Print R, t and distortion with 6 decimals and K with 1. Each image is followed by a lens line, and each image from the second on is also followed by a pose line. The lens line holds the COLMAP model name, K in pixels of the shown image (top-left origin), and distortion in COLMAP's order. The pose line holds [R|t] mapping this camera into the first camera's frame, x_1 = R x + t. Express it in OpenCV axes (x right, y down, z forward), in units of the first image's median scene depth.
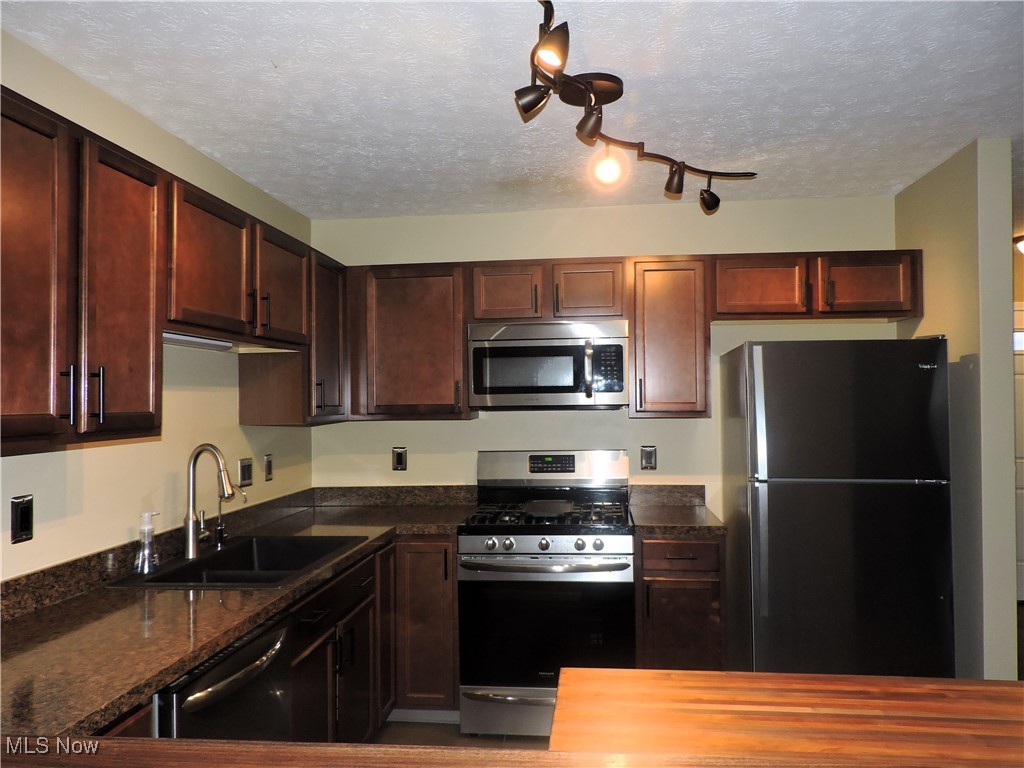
lens RADIAL K [[762.7, 0, 514.1], [0, 762.7, 363.5], [0, 0, 1]] dist [0.002847, 0.023957]
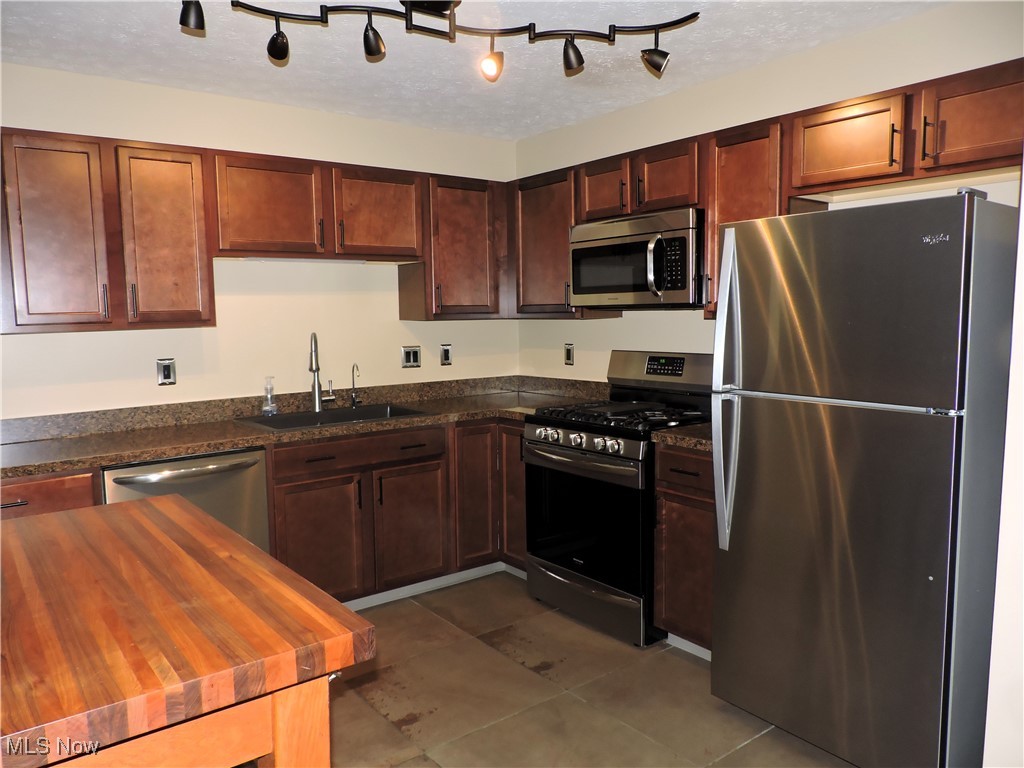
lens RADIAL K [[762.7, 0, 517.6], [0, 762.7, 375.7], [0, 0, 1]] dist [0.002847, 0.023957]
pose [[0.689660, 0.063588, -0.721336, 0.670738], [0.043869, 0.990639, 0.129270, 0.012920], [0.722803, -0.120797, 0.680415, 0.232625]]
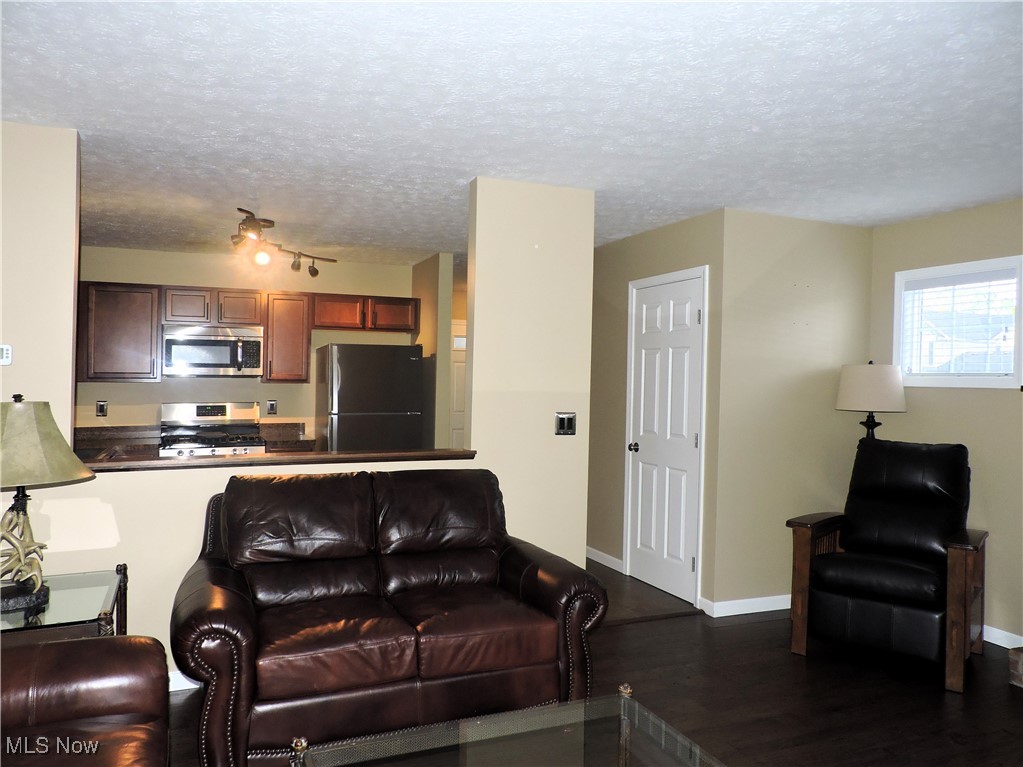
lens RADIAL K [[762.0, 0, 511.4], [0, 762.0, 376.9], [0, 0, 1]] dist [0.002847, 0.023957]
pose [[0.867974, 0.018348, 0.496270, -0.226116], [-0.038550, 0.998791, 0.030495, -0.018131], [-0.495111, -0.045600, 0.867632, -0.810655]]
